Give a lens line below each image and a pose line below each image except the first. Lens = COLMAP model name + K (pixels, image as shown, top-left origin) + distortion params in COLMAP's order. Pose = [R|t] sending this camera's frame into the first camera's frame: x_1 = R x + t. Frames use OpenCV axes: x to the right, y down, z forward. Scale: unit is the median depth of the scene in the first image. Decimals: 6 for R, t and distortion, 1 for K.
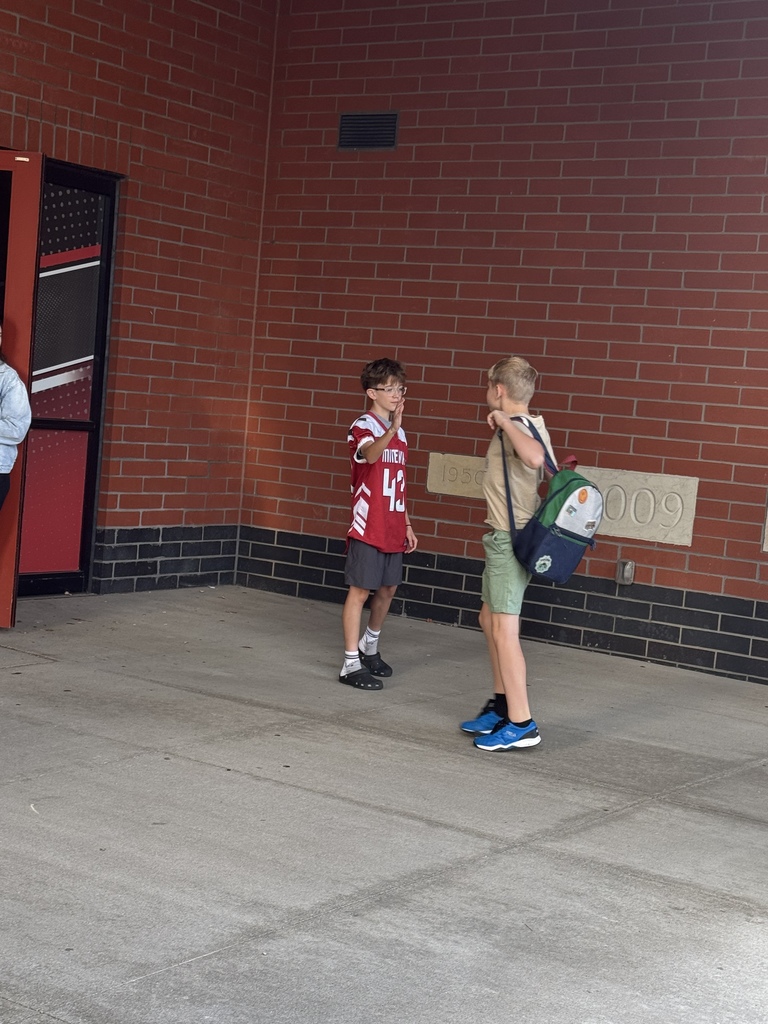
lens RADIAL K [[1713.8, 0, 384.0], [0, 1713.8, 512.0], [0, 0, 1]] dist [-0.005377, 1.215653]
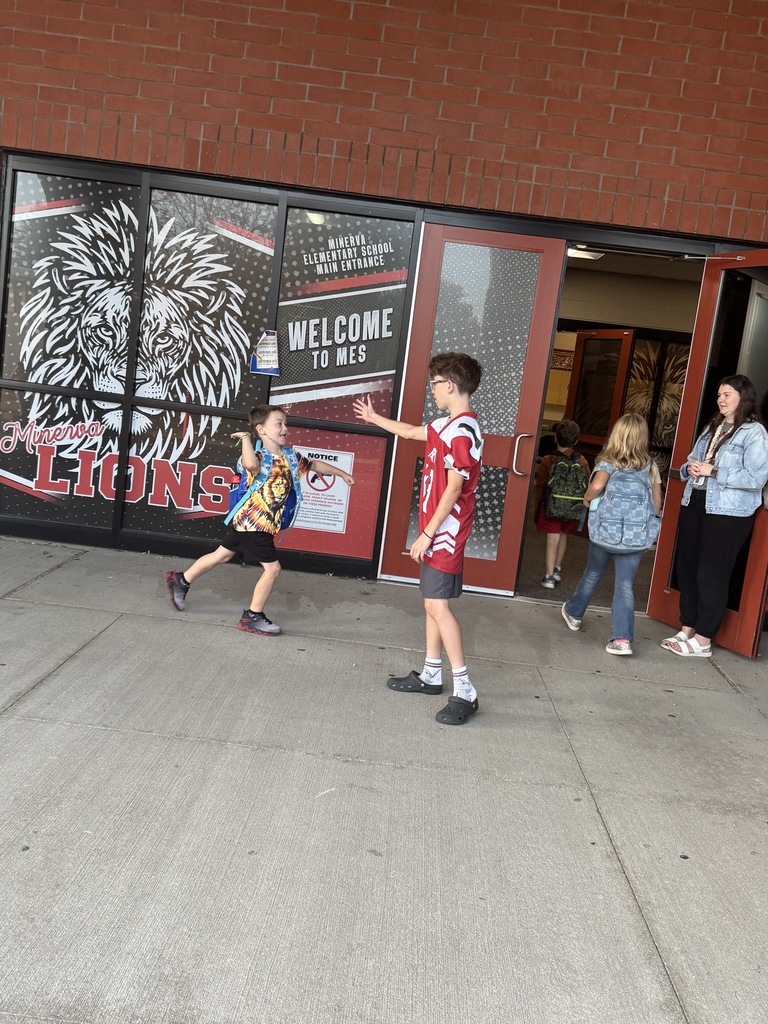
lens RADIAL K [[988.0, 0, 384.0], [0, 988.0, 512.0], [0, 0, 1]] dist [0.001645, -0.010103]
pose [[0.540527, 0.104148, -0.834856, 0.297182], [-0.134867, 0.990202, 0.036207, -0.024077], [0.830447, 0.093024, 0.549277, 0.668132]]
